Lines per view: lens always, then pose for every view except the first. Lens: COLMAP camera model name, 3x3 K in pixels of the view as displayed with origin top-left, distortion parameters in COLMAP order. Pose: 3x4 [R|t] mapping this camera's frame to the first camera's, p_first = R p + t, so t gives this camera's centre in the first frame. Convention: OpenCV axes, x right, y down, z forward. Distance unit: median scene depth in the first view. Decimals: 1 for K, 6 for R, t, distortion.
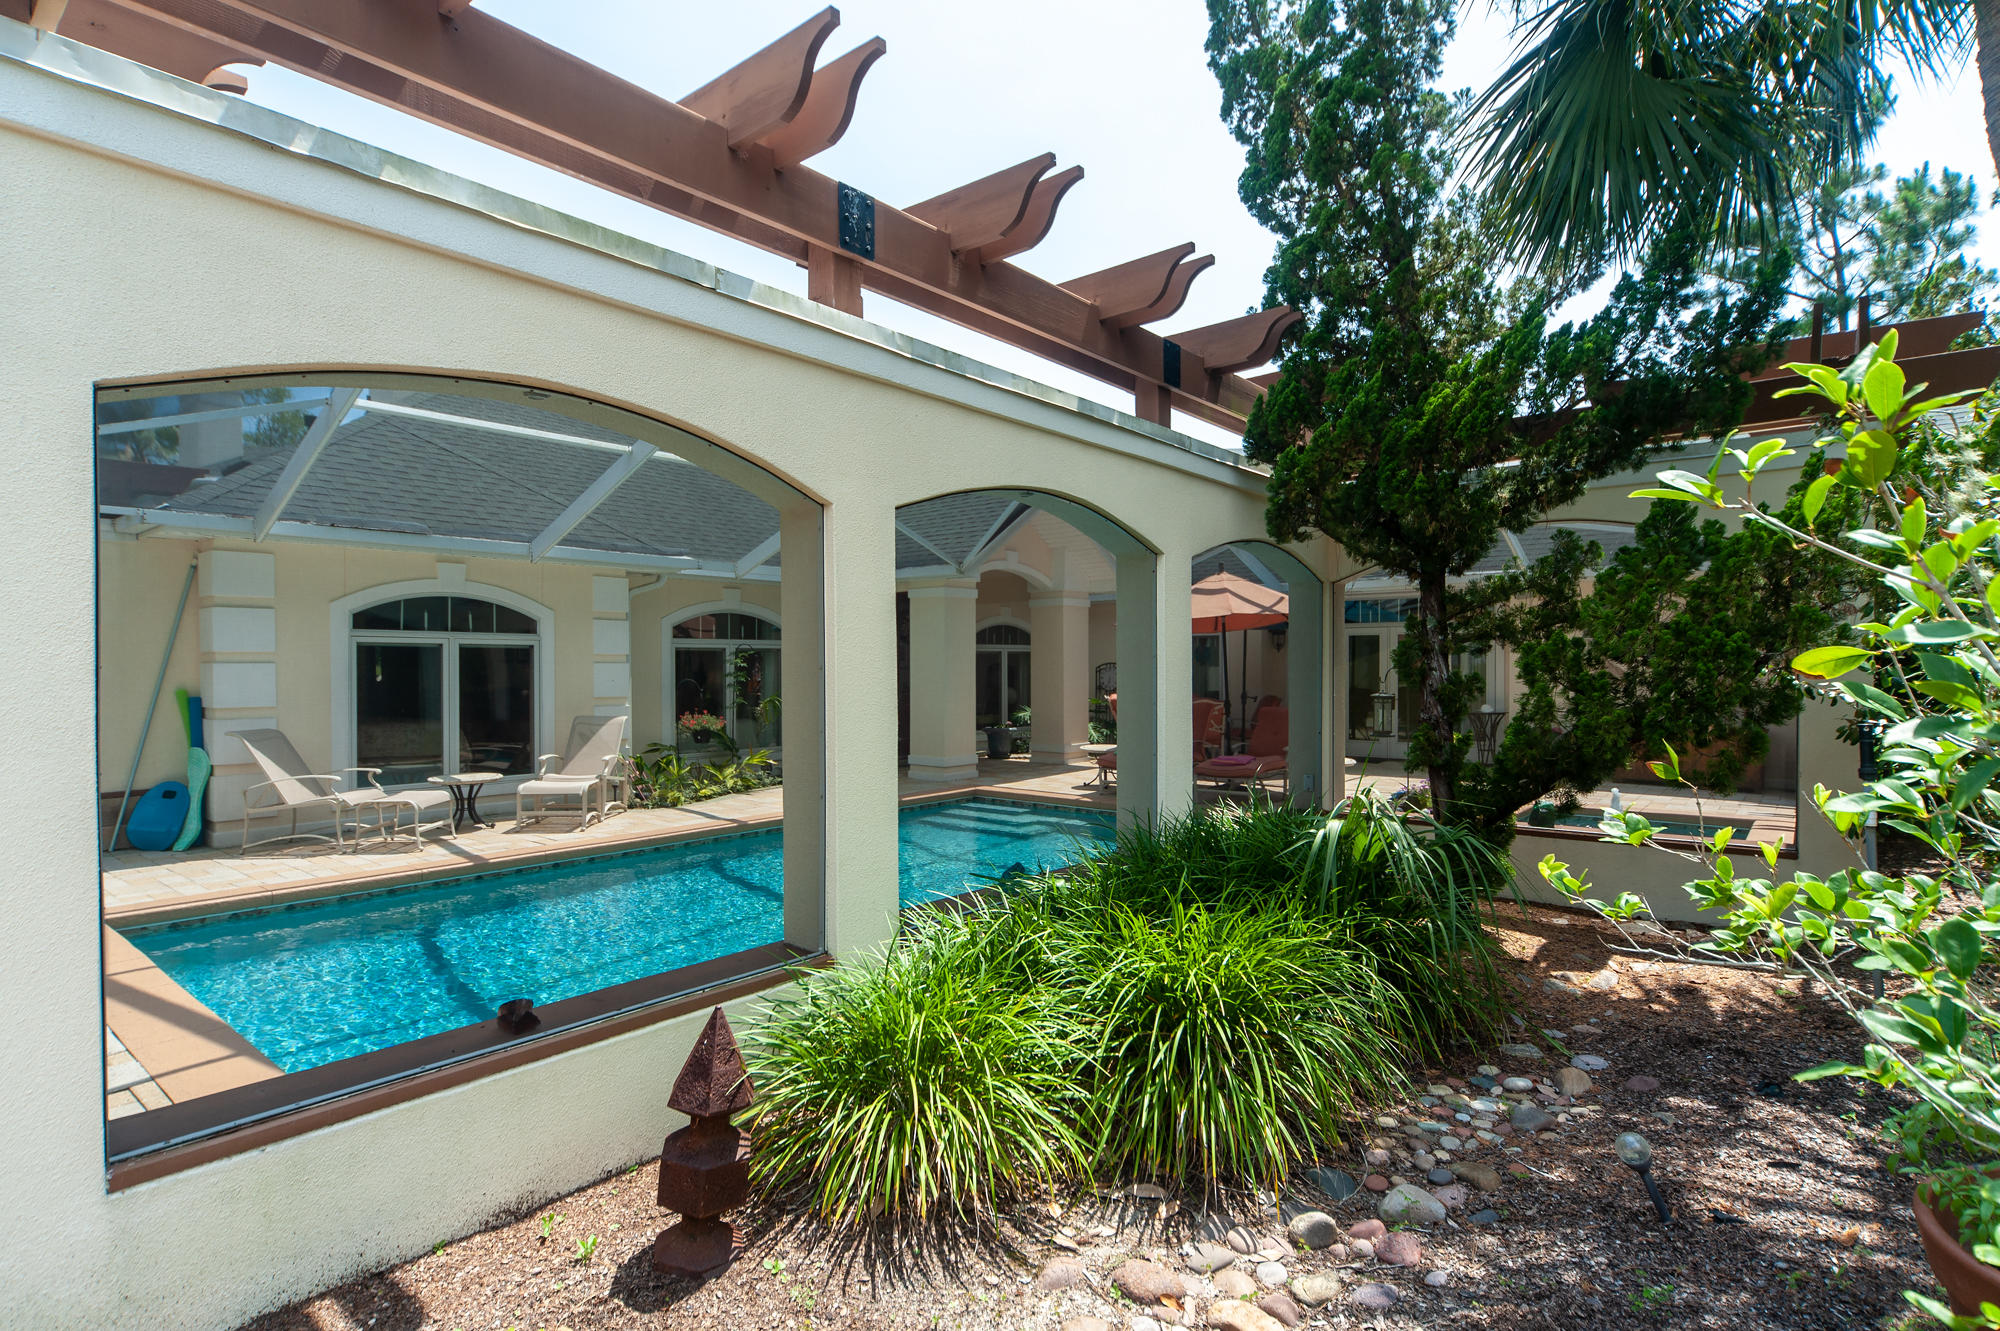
lens RADIAL K [[980.3, 0, 975.2], [0, 980.3, 669.9], [0, 0, 1]] dist [-0.001400, -0.002705]
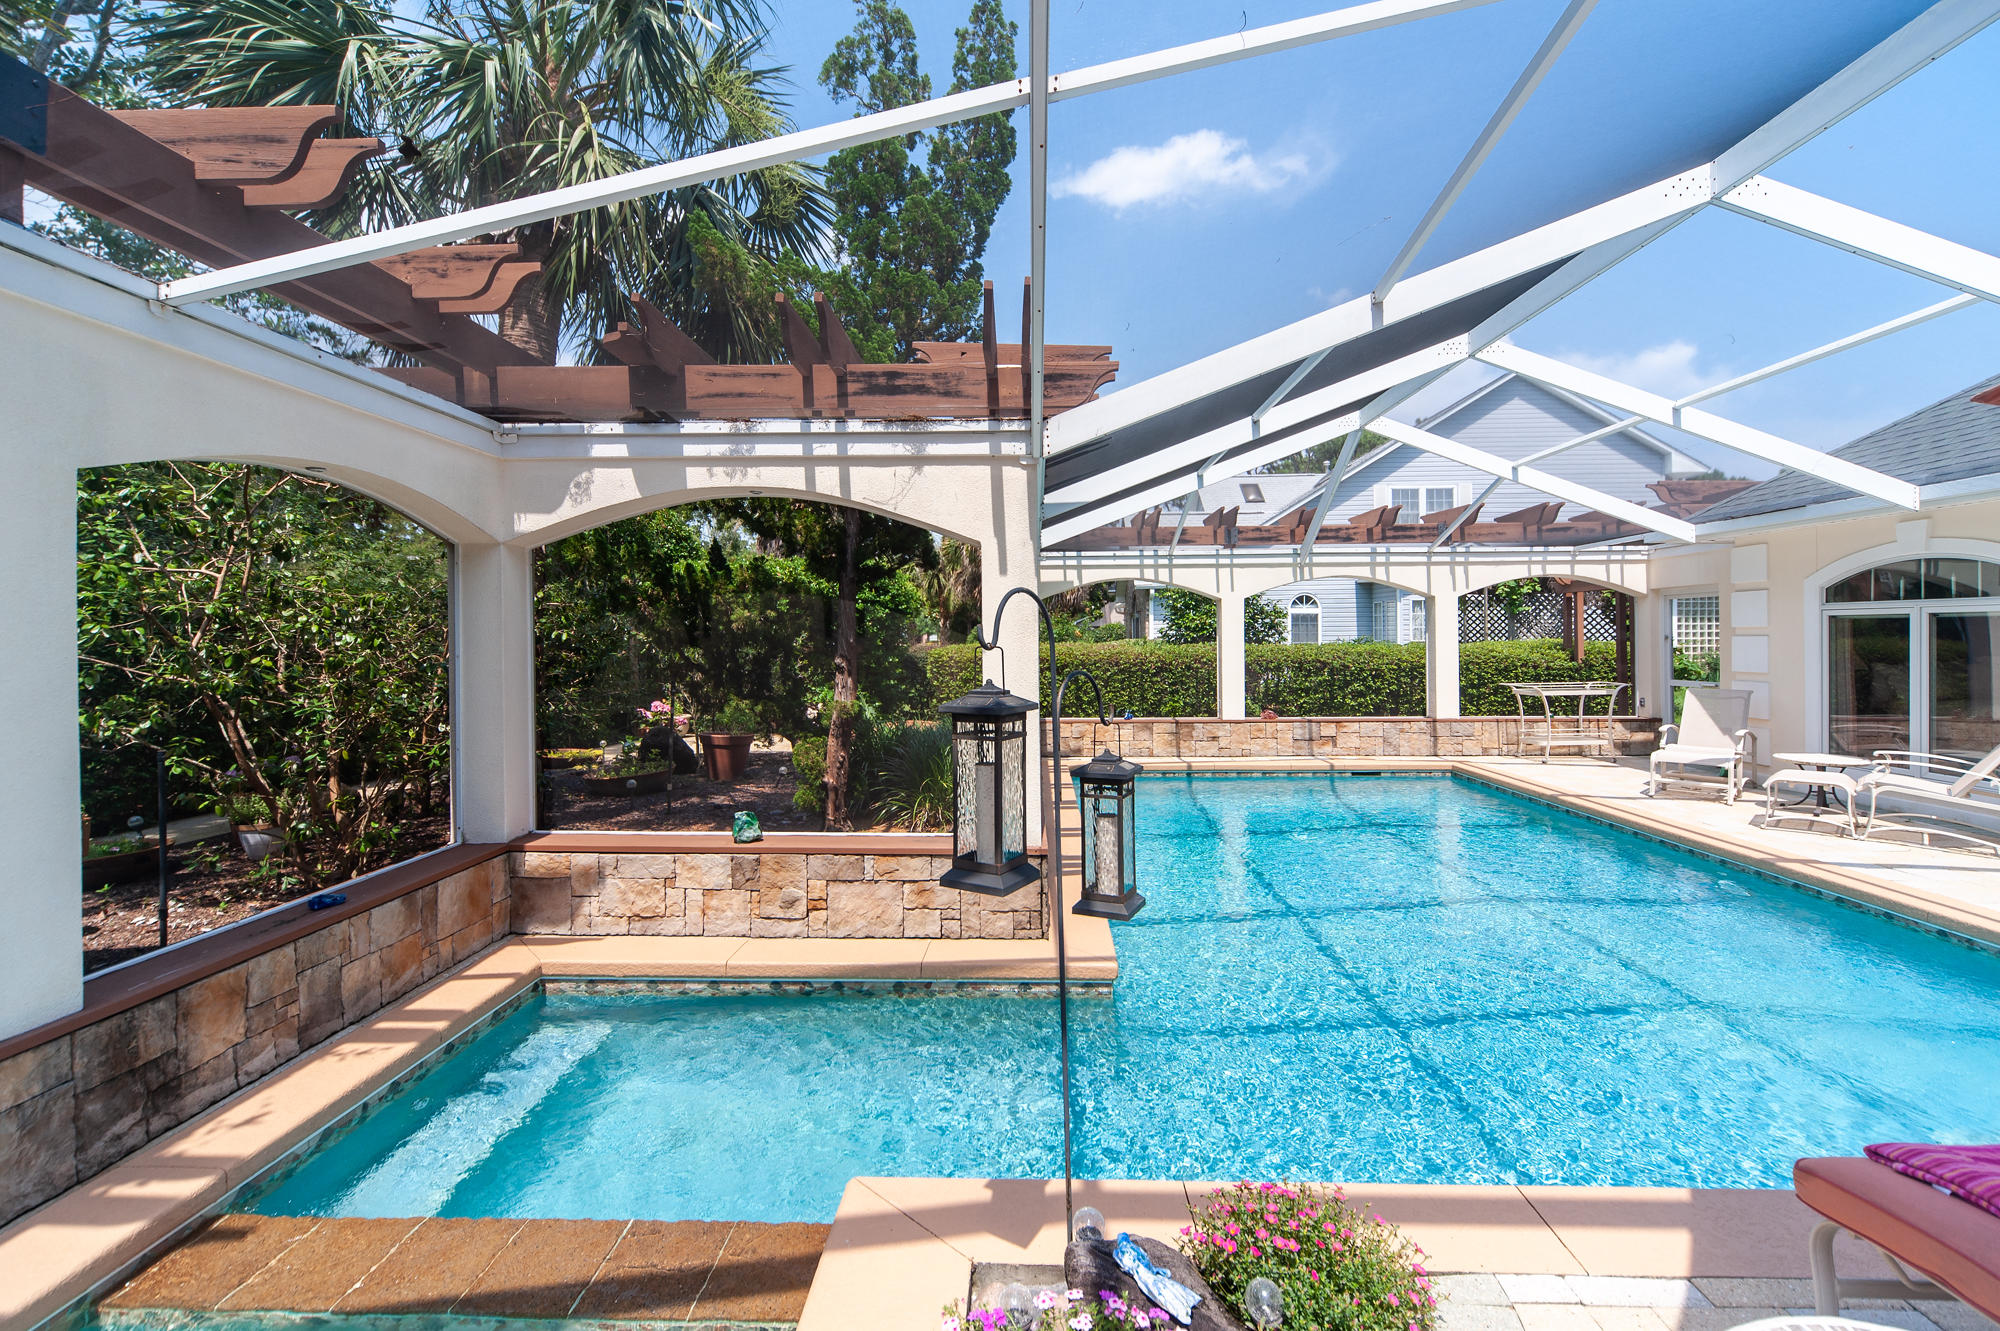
lens RADIAL K [[812.6, 0, 1044.5], [0, 812.6, 638.4], [0, 0, 1]] dist [-0.001223, -0.000468]
pose [[-0.776982, 0.012174, -0.629405, 0.541124], [0.004296, 0.999892, 0.014037, -0.018368], [0.629508, 0.008202, -0.776951, 1.097337]]
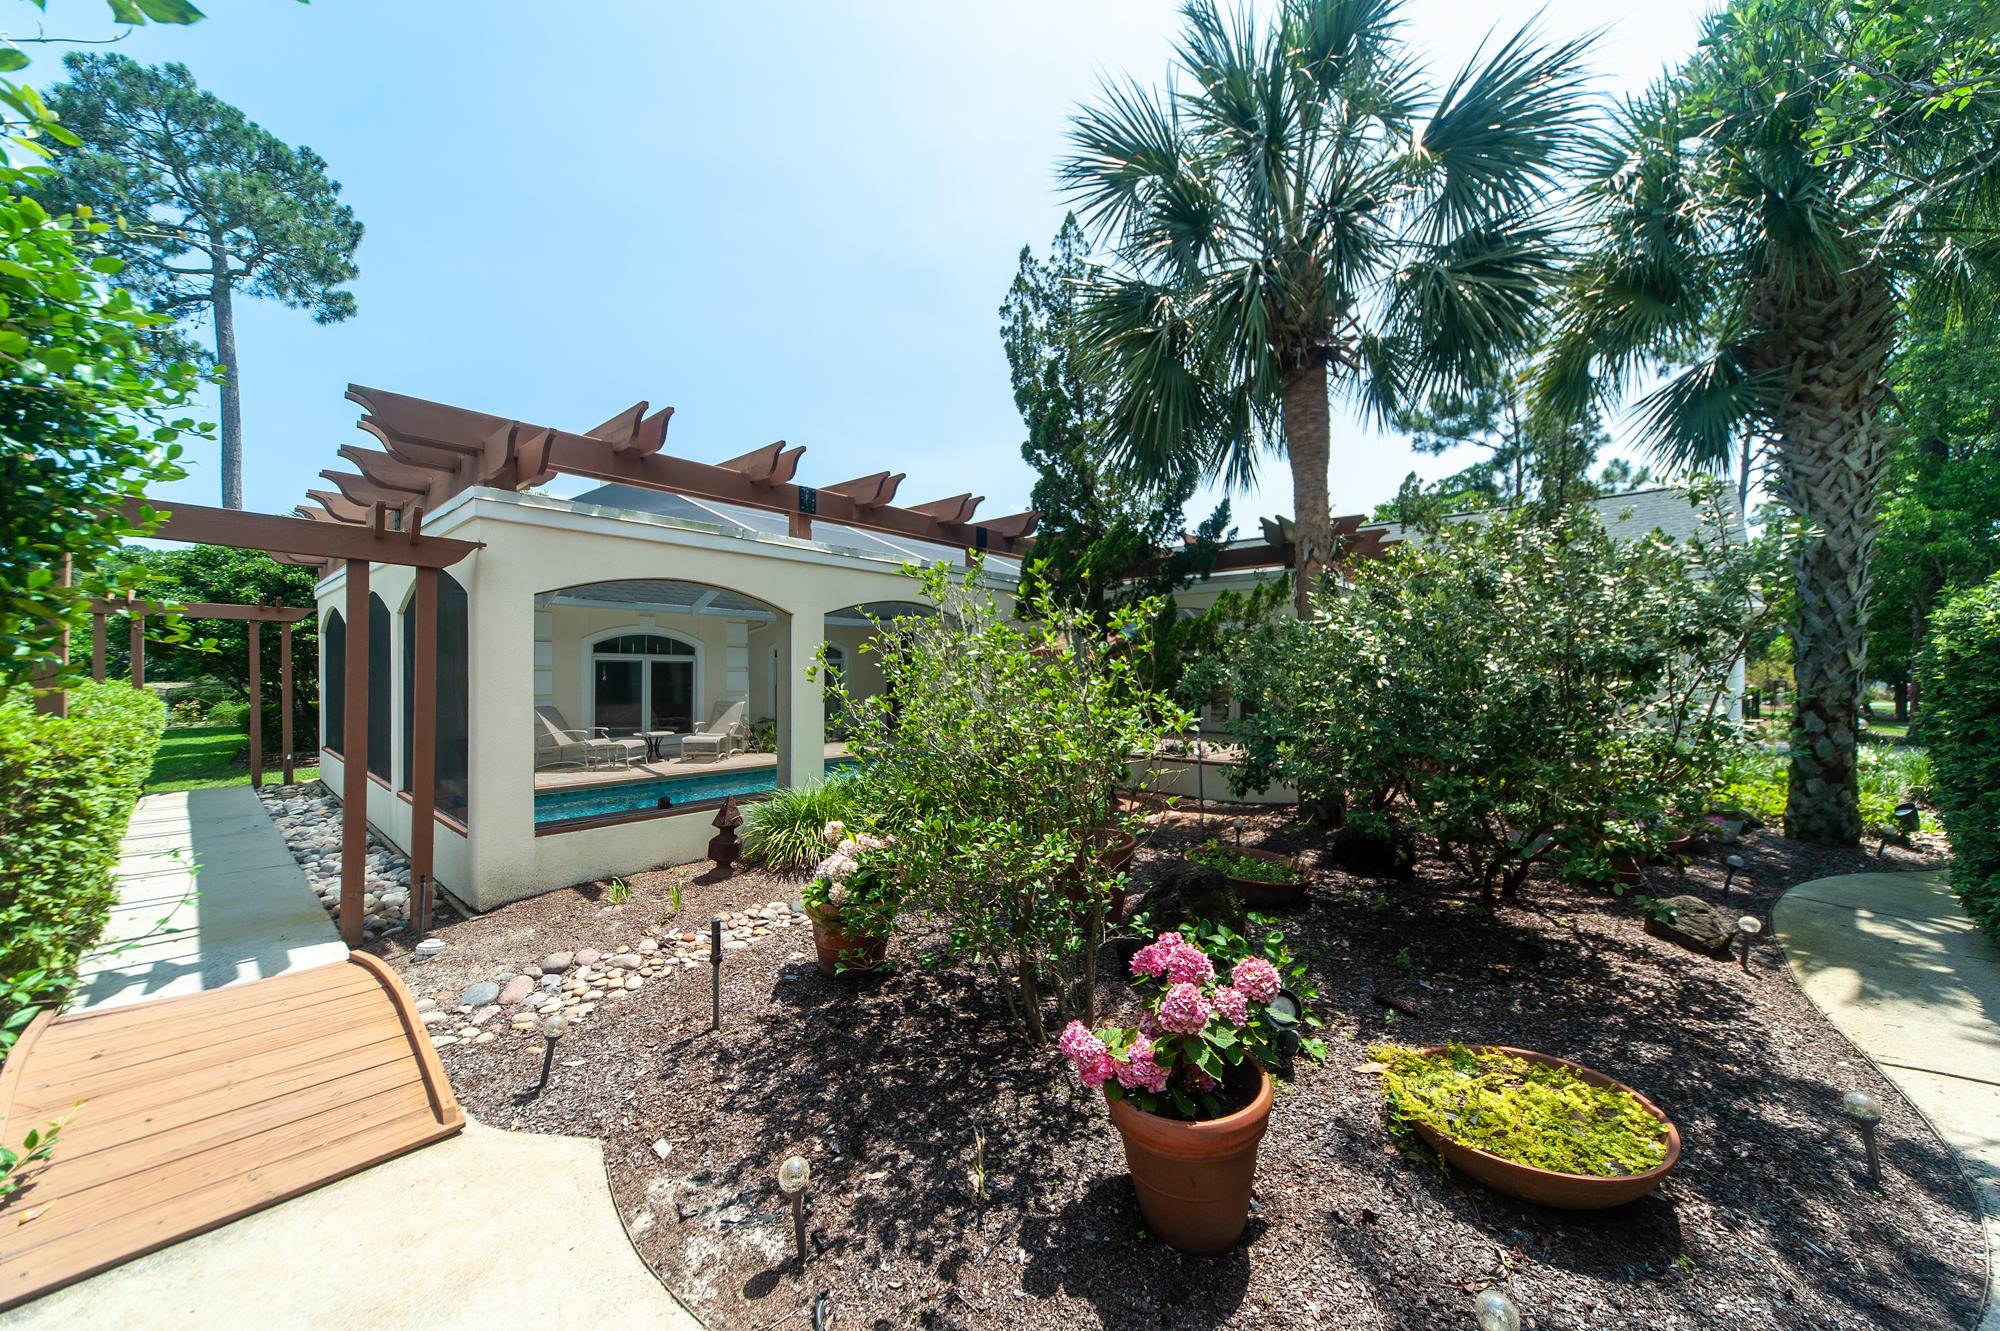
lens RADIAL K [[704.2, 0, 1026.8], [0, 704.2, 673.5], [0, 0, 1]] dist [0.002783, -0.001178]
pose [[0.999961, 0.008811, -0.001004, 0.175784], [-0.008813, 0.999959, -0.001859, -0.006765], [0.000988, 0.001868, 0.999998, -0.314604]]
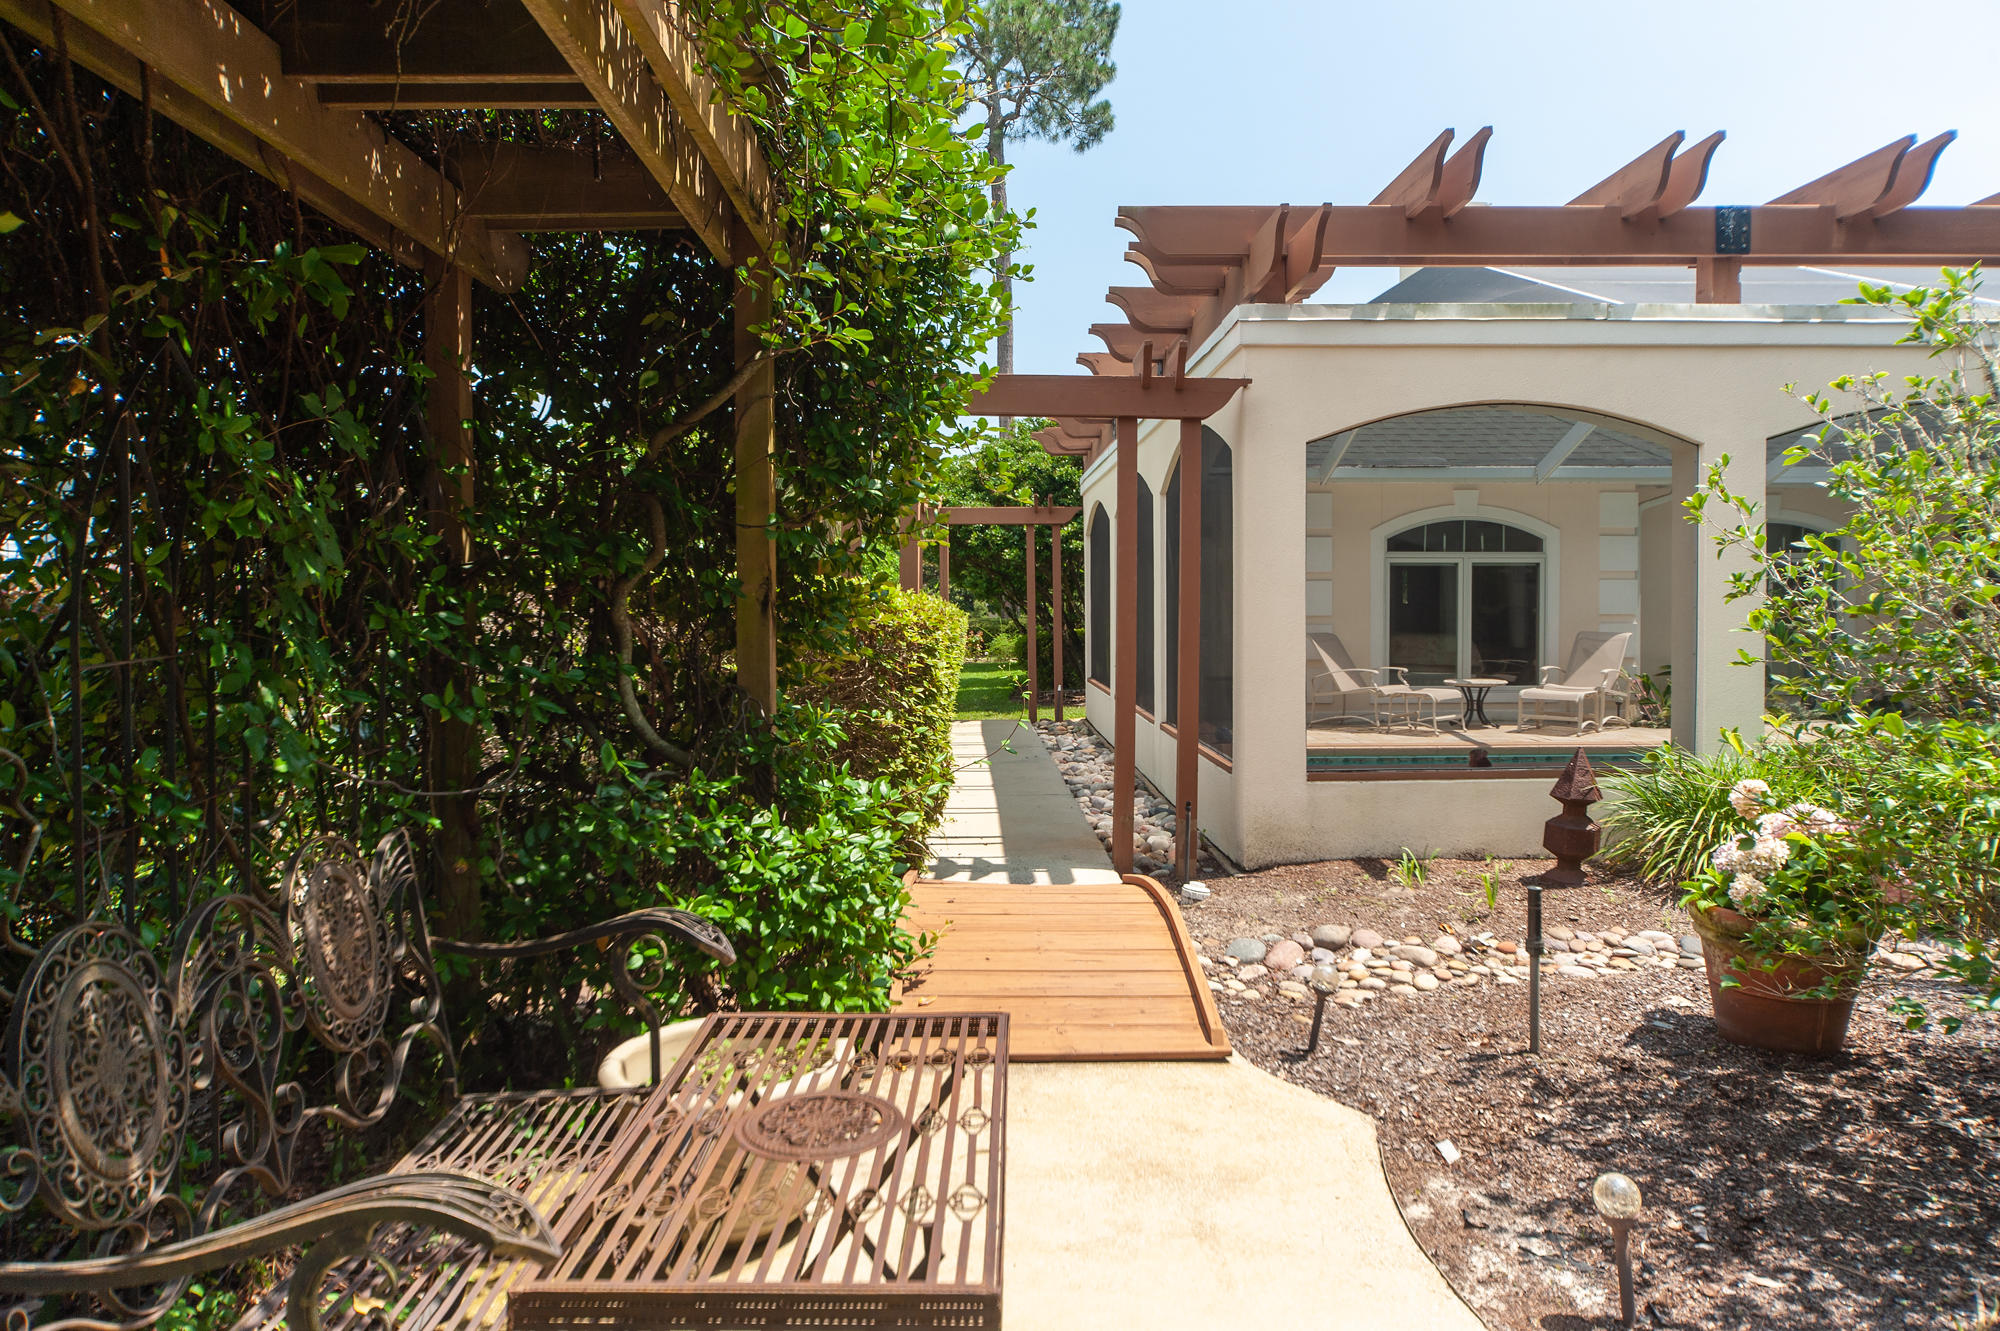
lens RADIAL K [[1296.4, 0, 1001.4], [0, 1296.4, 638.4], [0, 0, 1]] dist [0.001478, -0.003378]
pose [[0.662650, 0.020032, -0.748661, 0.221676], [-0.002445, 0.999695, 0.024584, 0.024625], [0.748925, -0.014460, 0.662496, -0.373501]]
